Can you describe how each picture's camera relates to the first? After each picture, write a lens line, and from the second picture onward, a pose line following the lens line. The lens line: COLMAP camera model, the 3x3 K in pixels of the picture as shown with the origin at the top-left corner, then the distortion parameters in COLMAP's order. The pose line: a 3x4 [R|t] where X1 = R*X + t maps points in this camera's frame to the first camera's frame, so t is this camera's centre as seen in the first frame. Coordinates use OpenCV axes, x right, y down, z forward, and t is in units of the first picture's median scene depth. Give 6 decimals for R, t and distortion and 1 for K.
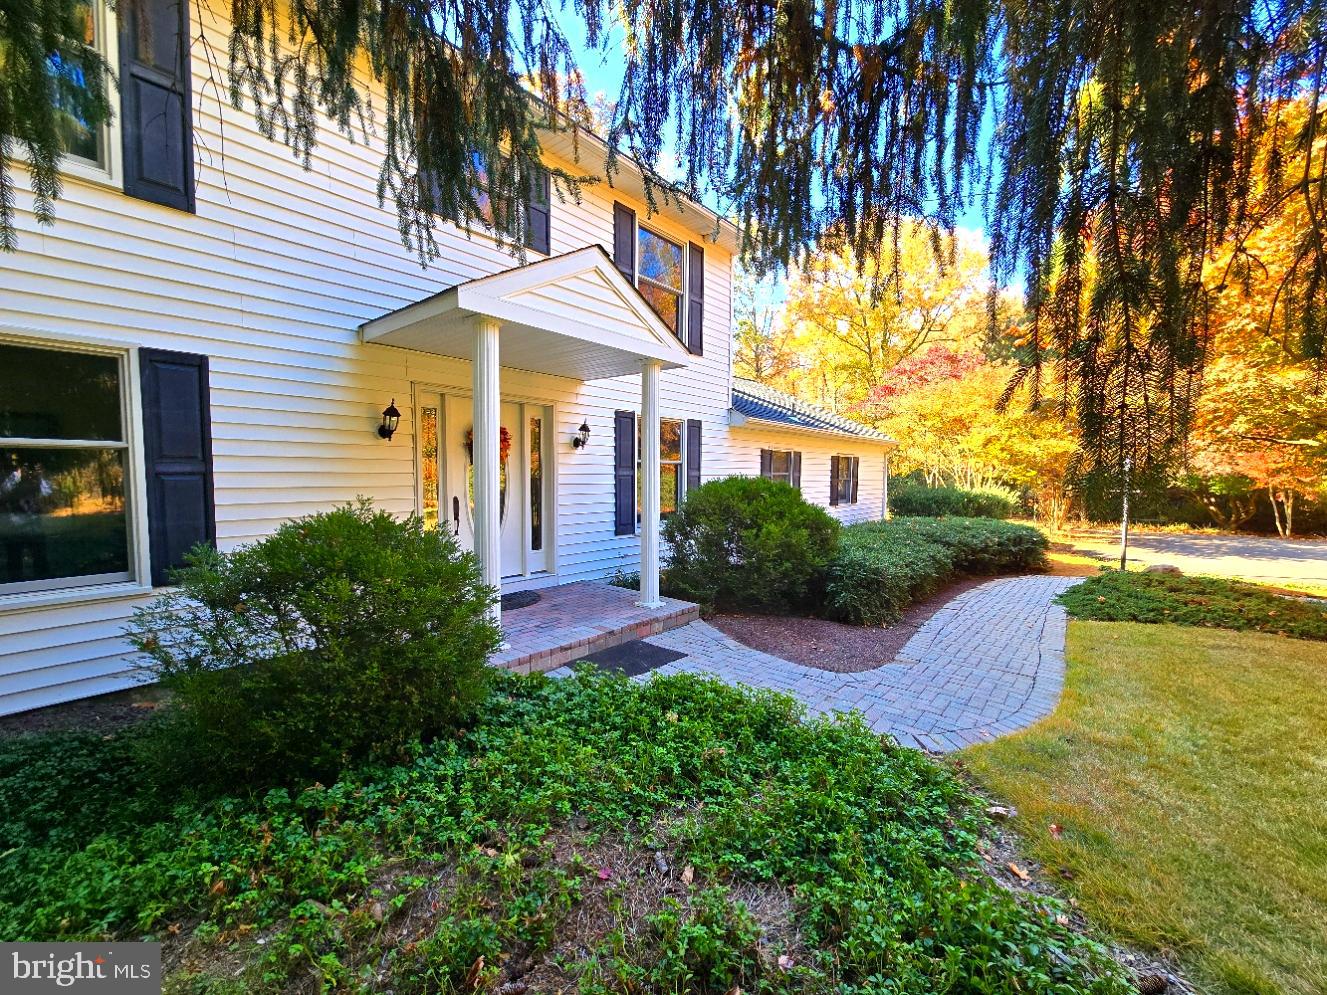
lens RADIAL K [[536.3, 0, 664.9], [0, 536.3, 501.7], [0, 0, 1]] dist [0.000404, 0.000008]
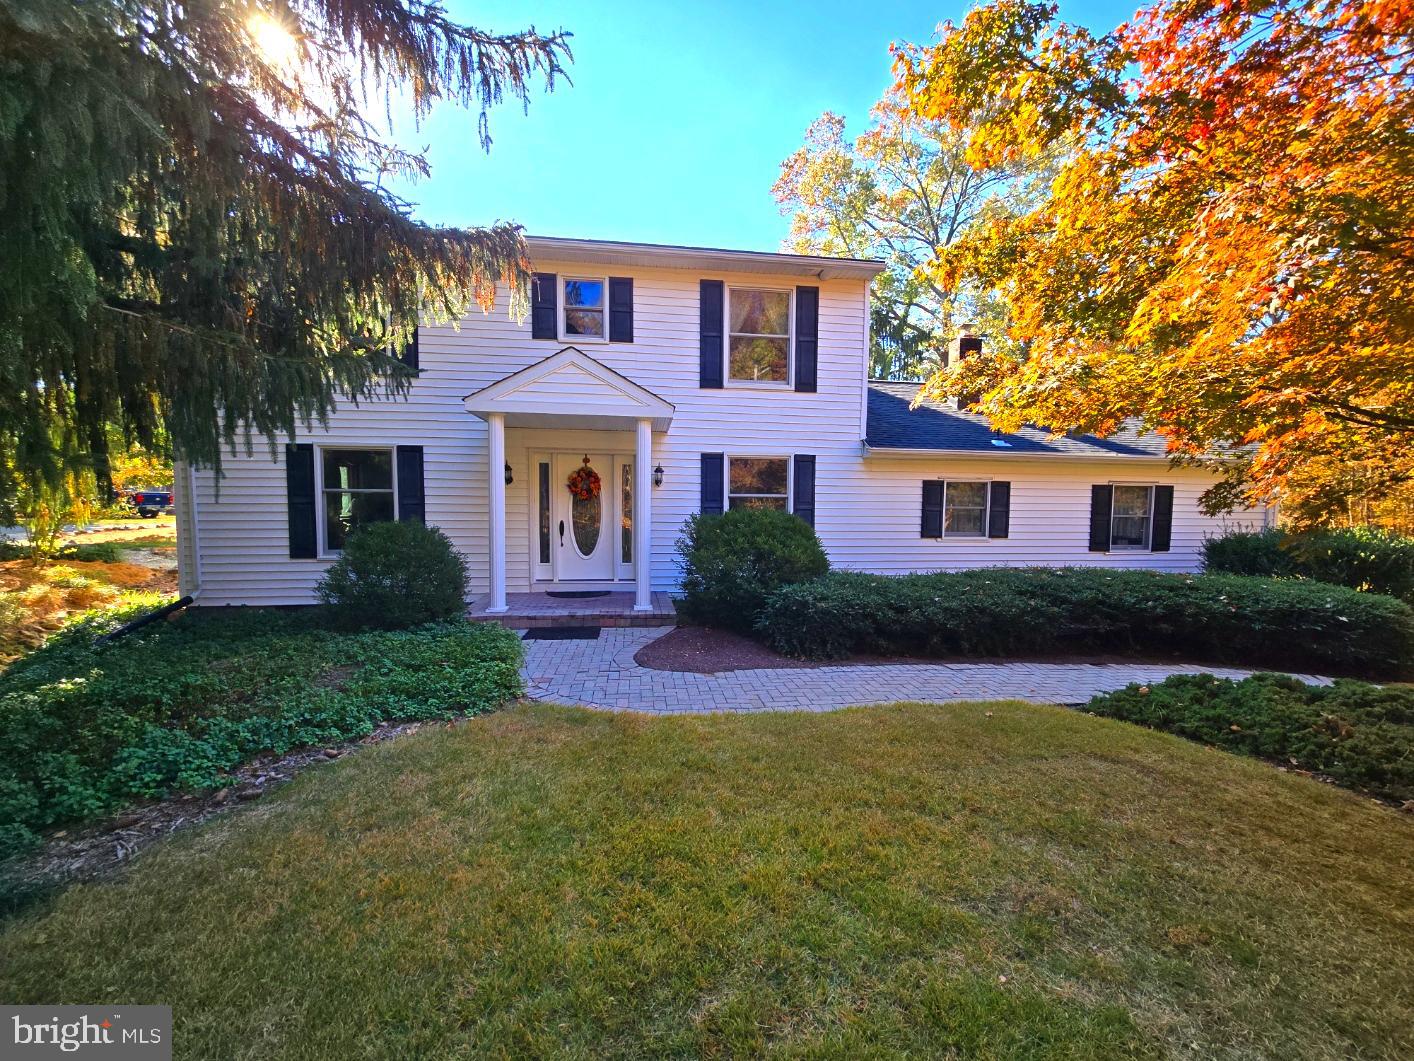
lens RADIAL K [[571.4, 0, 709.2], [0, 571.4, 529.0], [0, 0, 1]] dist [0.000404, 0.000008]
pose [[0.741914, 0.029886, -0.669828, 0.773631], [-0.042843, 0.999078, -0.002878, 0.001087], [0.669124, 0.030833, 0.742511, 0.073655]]
